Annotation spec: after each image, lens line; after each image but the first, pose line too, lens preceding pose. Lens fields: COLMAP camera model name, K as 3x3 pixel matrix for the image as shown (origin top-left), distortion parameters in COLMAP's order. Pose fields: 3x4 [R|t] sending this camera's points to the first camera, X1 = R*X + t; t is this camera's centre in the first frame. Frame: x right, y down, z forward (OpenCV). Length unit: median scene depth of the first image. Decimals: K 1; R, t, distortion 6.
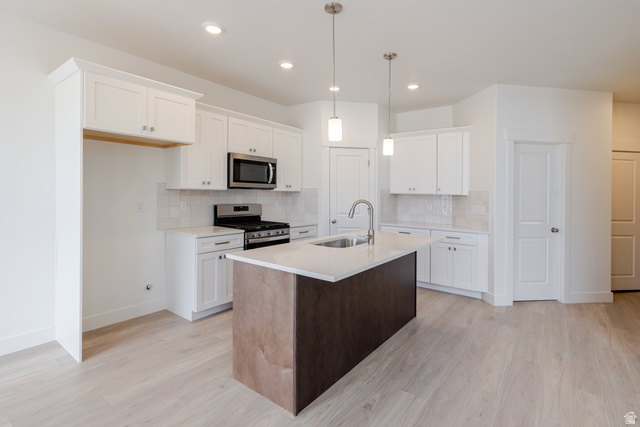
lens RADIAL K [[319.5, 0, 322.0], [0, 319.5, 188.6], [0, 0, 1]] dist [-0.000762, -0.000300]
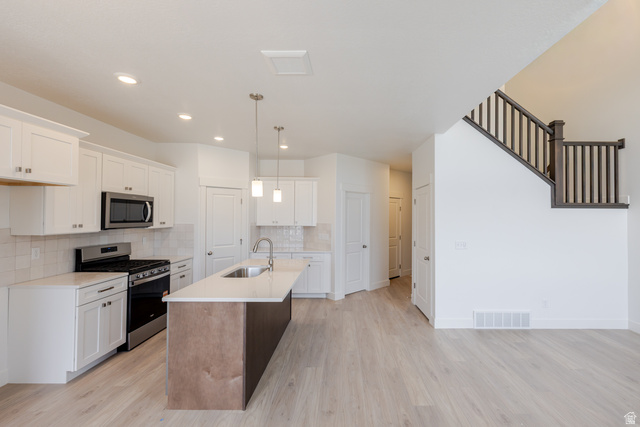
lens RADIAL K [[284.6, 0, 349.1], [0, 284.6, 206.7], [0, 0, 1]] dist [0.000606, 0.000328]
pose [[0.789759, 0.006999, 0.613377, -0.263534], [0.001501, 0.999910, -0.013342, -0.063219], [-0.613415, 0.011458, 0.789678, -0.114076]]
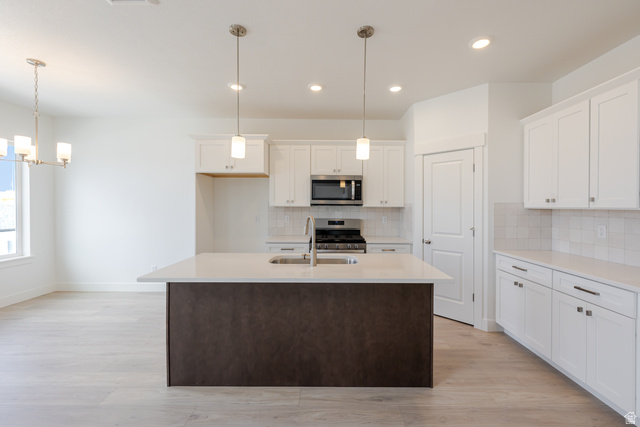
lens RADIAL K [[277.4, 0, 329.0], [0, 277.4, 209.6], [0, 0, 1]] dist [0.000320, 0.000094]
pose [[0.596767, -0.007784, -0.802377, 0.656700], [0.014793, 0.999890, 0.001303, 0.017101], [0.802278, -0.012647, 0.596817, 0.487525]]
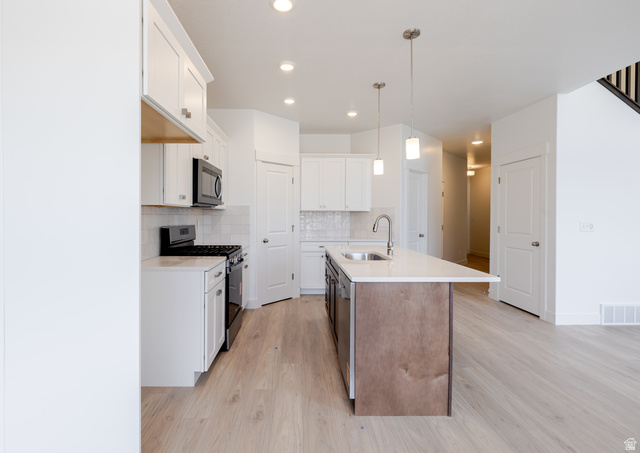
lens RADIAL K [[318.3, 0, 305.2], [0, 318.3, 211.1], [0, 0, 1]] dist [-0.003448, -0.000372]
pose [[0.788964, -0.010393, 0.614351, -0.621106], [0.005354, 0.999935, 0.010040, 0.009248], [-0.614416, -0.004632, 0.788969, 0.262176]]
